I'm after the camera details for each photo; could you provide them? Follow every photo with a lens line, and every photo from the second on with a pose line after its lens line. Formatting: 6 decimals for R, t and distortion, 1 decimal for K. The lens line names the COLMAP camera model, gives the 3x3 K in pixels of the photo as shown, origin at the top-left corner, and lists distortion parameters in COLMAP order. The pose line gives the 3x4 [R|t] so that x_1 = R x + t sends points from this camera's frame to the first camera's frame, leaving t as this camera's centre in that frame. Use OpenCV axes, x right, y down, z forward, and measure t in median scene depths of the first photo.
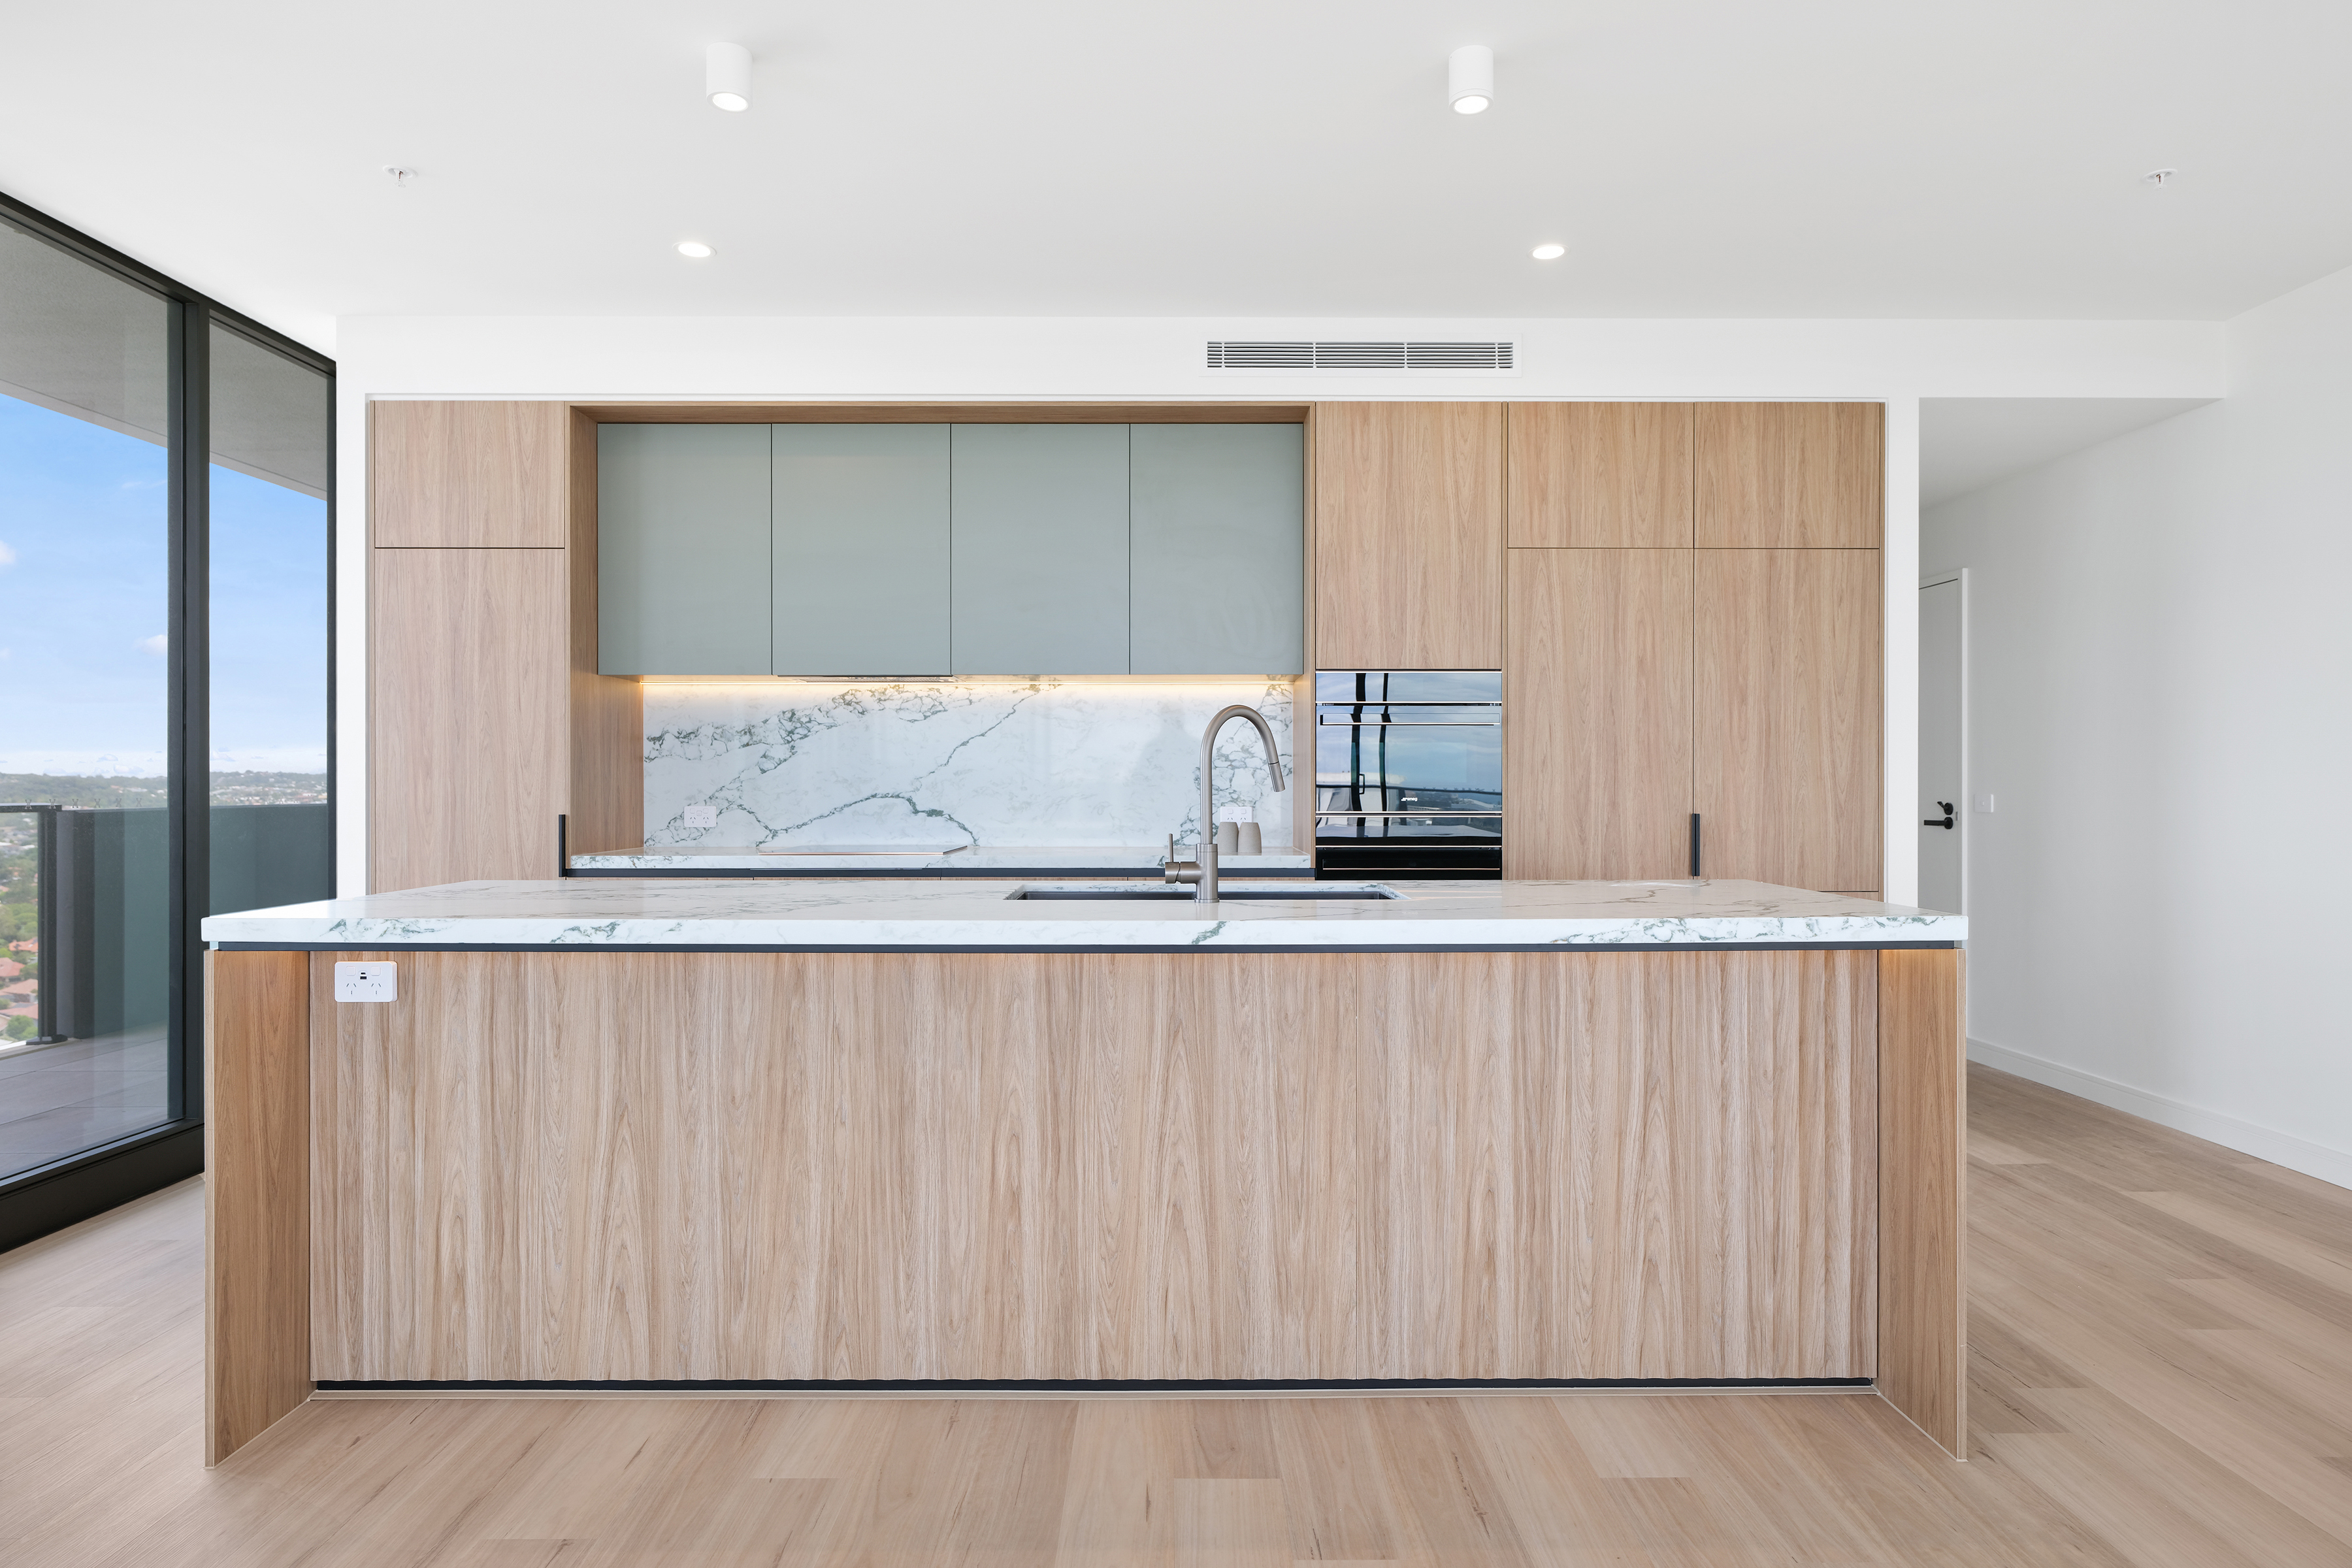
lens RADIAL K [[1364.0, 0, 1176.0], [0, 1364.0, 784.0], [0, 0, 1]] dist [0.000161, 0.000012]
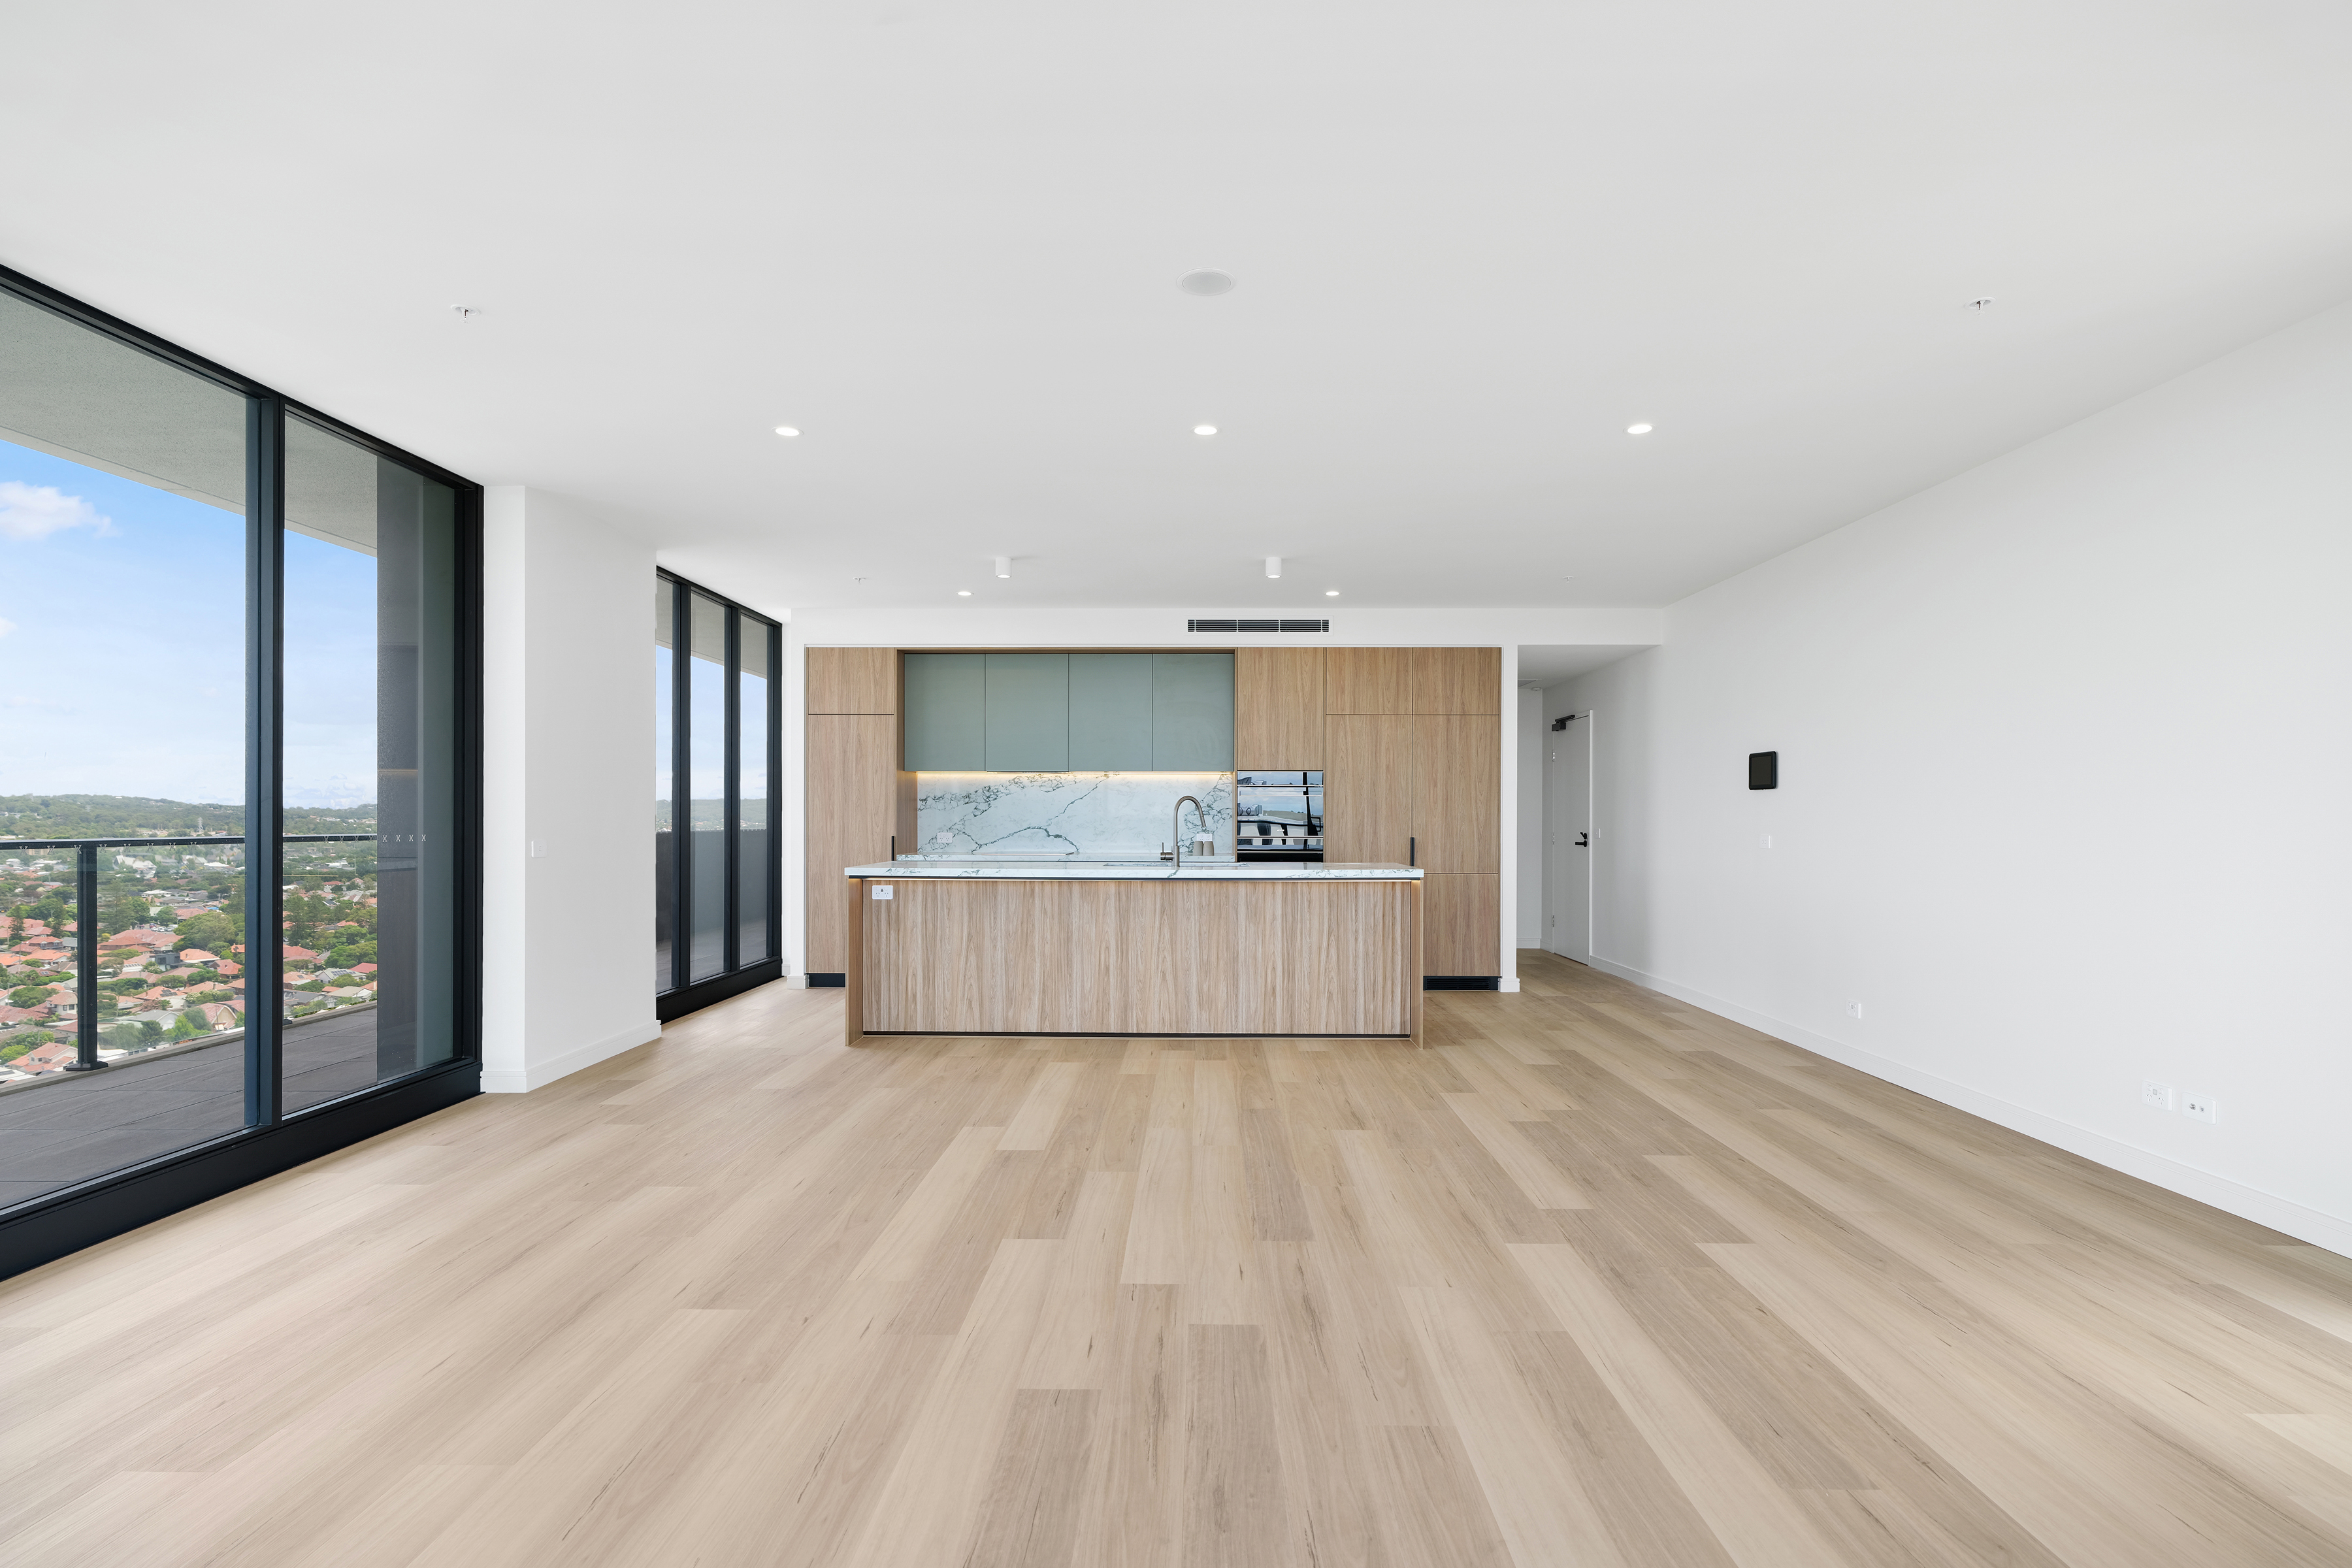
lens RADIAL K [[1145.3, 0, 1177.3], [0, 1145.3, 813.2], [0, 0, 1]] dist [-0.000240, -0.000238]
pose [[0.999720, 0.002791, -0.023499, 0.050488], [-0.002877, 0.999989, -0.003601, -0.009231], [0.023489, 0.003667, 0.999717, -0.836397]]
